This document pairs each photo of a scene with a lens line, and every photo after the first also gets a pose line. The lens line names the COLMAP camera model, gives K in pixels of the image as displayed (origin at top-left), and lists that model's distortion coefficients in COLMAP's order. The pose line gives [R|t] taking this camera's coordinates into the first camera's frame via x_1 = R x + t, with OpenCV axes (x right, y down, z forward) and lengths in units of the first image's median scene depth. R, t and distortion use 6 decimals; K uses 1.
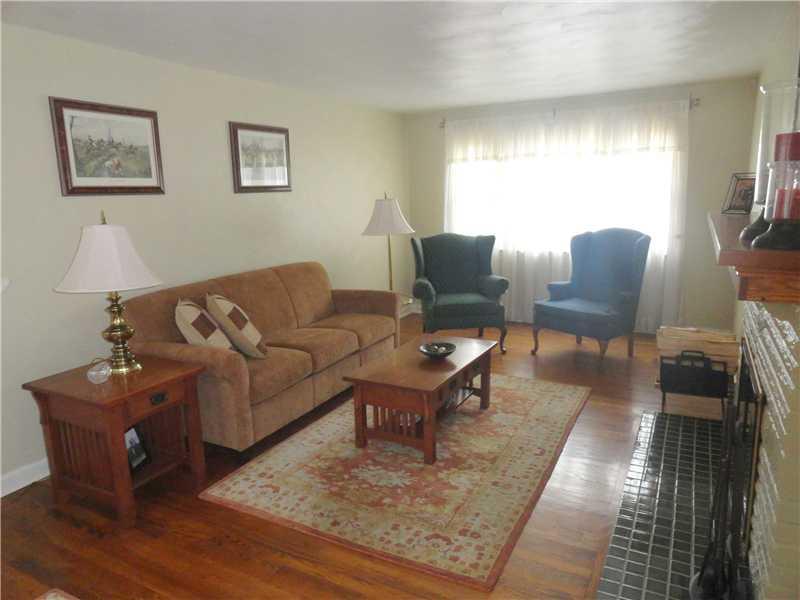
lens RADIAL K [[549.2, 0, 400.0], [0, 549.2, 300.0], [0, 0, 1]] dist [-0.001847, 0.004642]
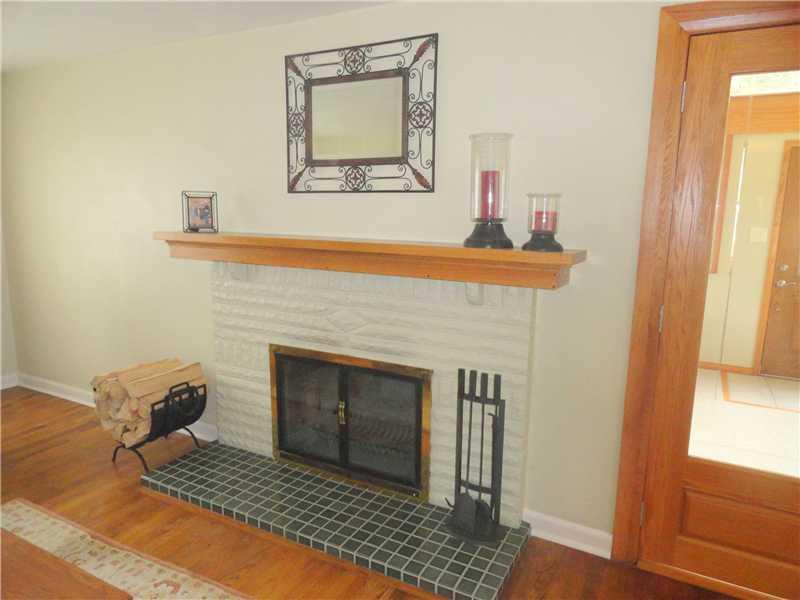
lens RADIAL K [[549.2, 0, 400.0], [0, 549.2, 300.0], [0, 0, 1]] dist [-0.001847, 0.004642]
pose [[0.004367, -0.147105, 0.989111, -0.247042], [0.180950, 0.972908, 0.143896, -0.077985], [-0.983483, 0.178351, 0.030867, 0.429212]]
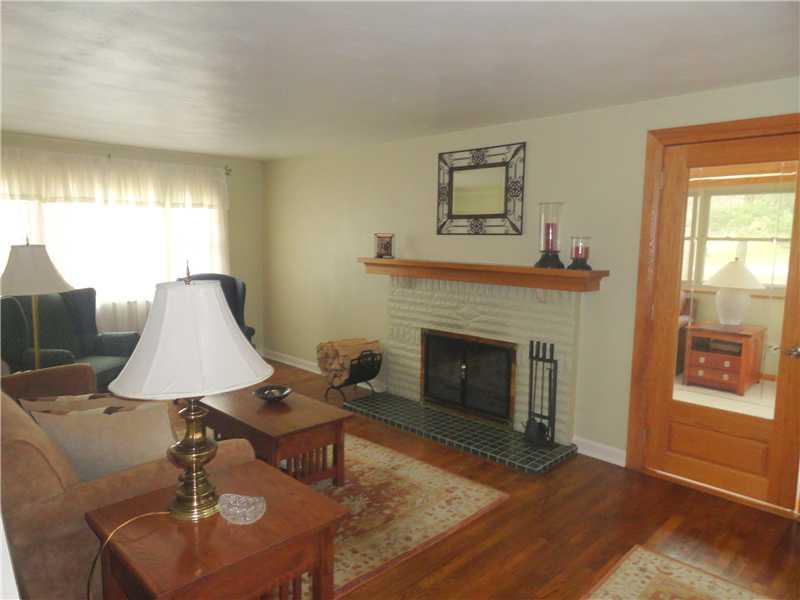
lens RADIAL K [[549.2, 0, 400.0], [0, 549.2, 300.0], [0, 0, 1]] dist [-0.001847, 0.004642]
pose [[0.291667, -0.082319, 0.952971, -0.607945], [0.165108, 0.985668, 0.034610, -0.056916], [-0.942162, 0.147248, 0.301079, 0.328813]]
